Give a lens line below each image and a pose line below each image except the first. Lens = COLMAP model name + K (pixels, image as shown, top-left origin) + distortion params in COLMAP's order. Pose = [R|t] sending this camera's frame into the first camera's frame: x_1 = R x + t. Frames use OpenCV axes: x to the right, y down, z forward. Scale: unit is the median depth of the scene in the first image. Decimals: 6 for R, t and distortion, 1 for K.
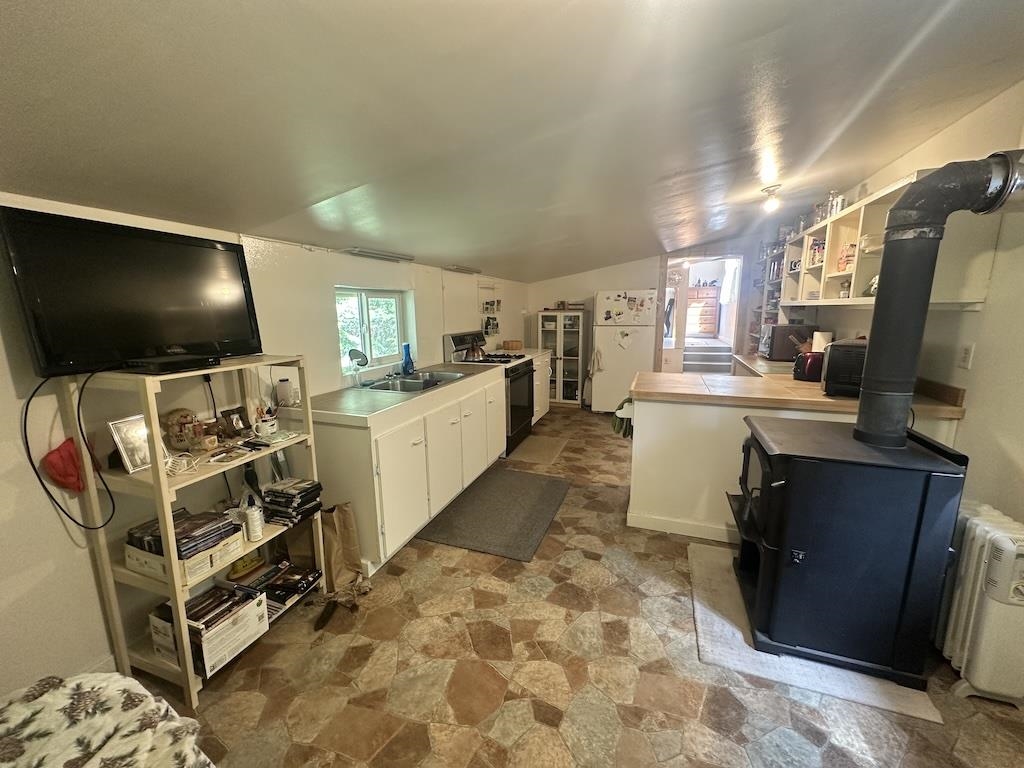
lens RADIAL K [[406.5, 0, 511.5], [0, 406.5, 384.5], [0, 0, 1]] dist [-0.001817, 0.000309]
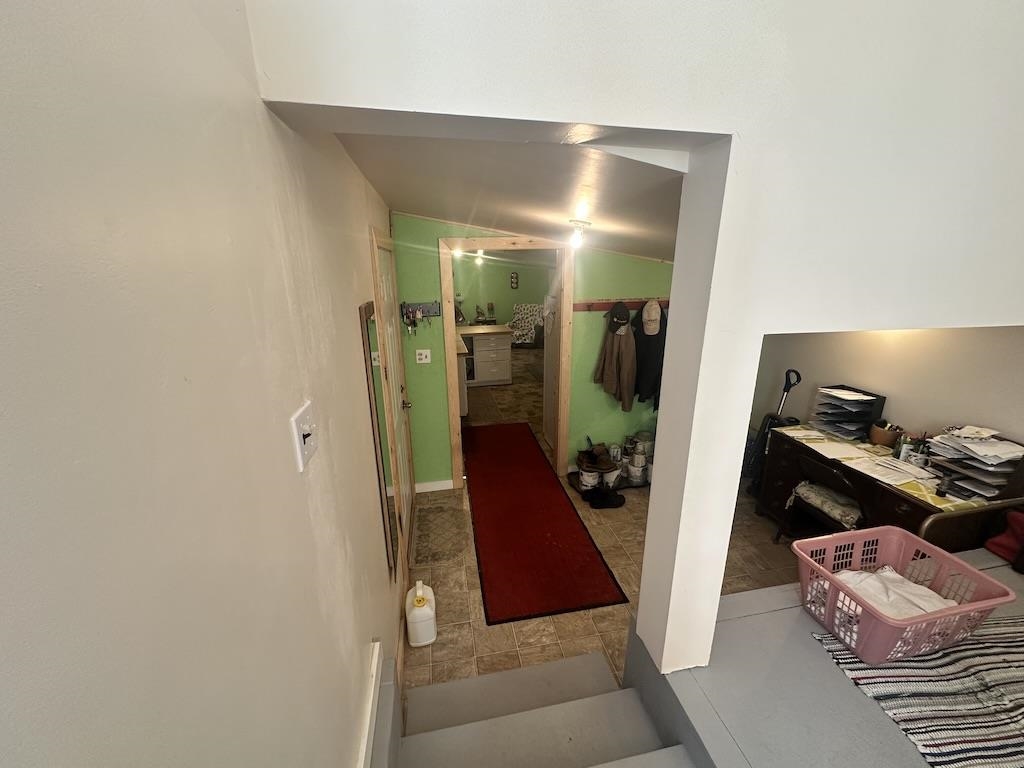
lens RADIAL K [[406.5, 0, 514.3], [0, 406.5, 388.6], [0, 0, 1]] dist [-0.001817, 0.000309]
pose [[-0.850733, 0.174432, -0.495810, 1.118646], [-0.076648, 0.892067, 0.445356, -0.559721], [0.519980, 0.416881, -0.745541, 2.157355]]
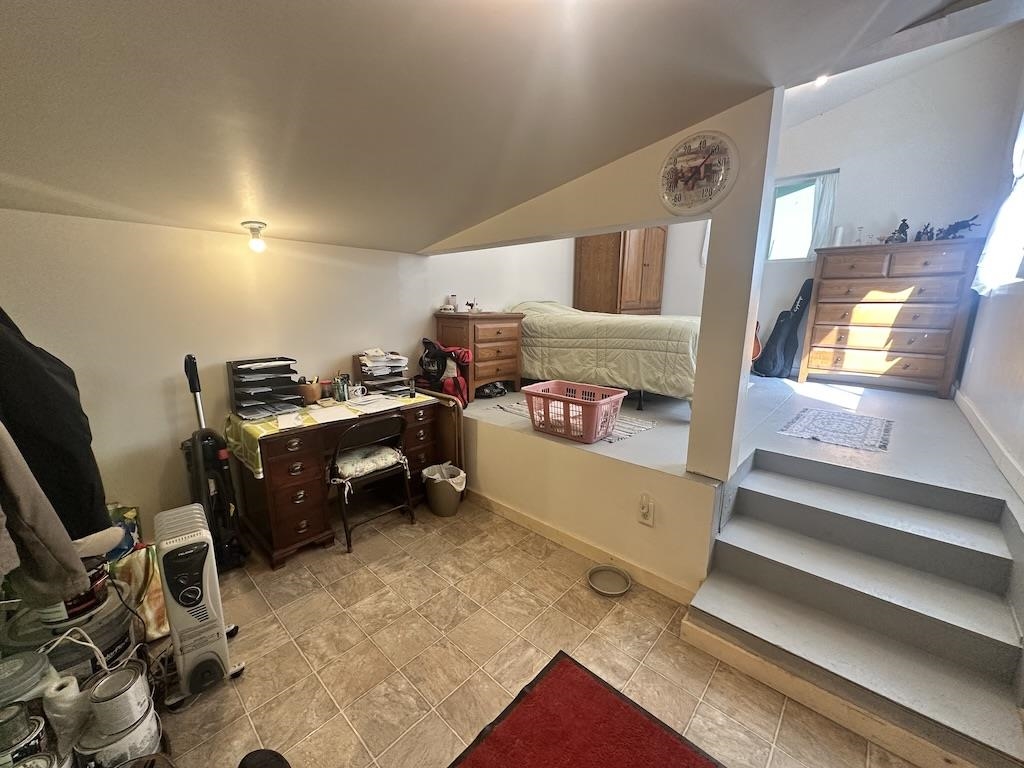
lens RADIAL K [[406.5, 0, 514.6], [0, 406.5, 385.7], [0, 0, 1]] dist [-0.001817, 0.000309]
pose [[0.925470, 0.090594, -0.367829, 0.799111], [-0.081075, 0.995853, 0.041287, -0.289964], [0.370044, -0.008388, 0.928976, 1.503811]]
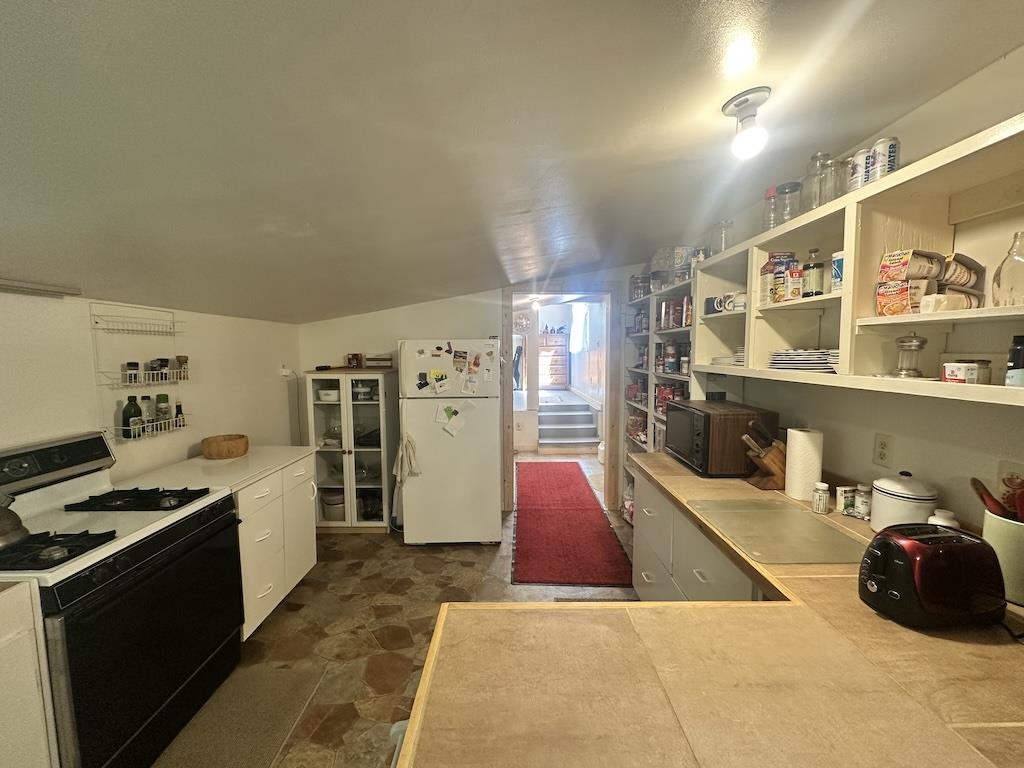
lens RADIAL K [[406.5, 0, 512.2], [0, 406.5, 385.1], [0, 0, 1]] dist [-0.001817, 0.000309]
pose [[0.938101, -0.025234, 0.345441, 0.206452], [0.060015, 0.994099, -0.090362, -0.136391], [-0.341123, 0.105501, 0.934080, 0.540815]]
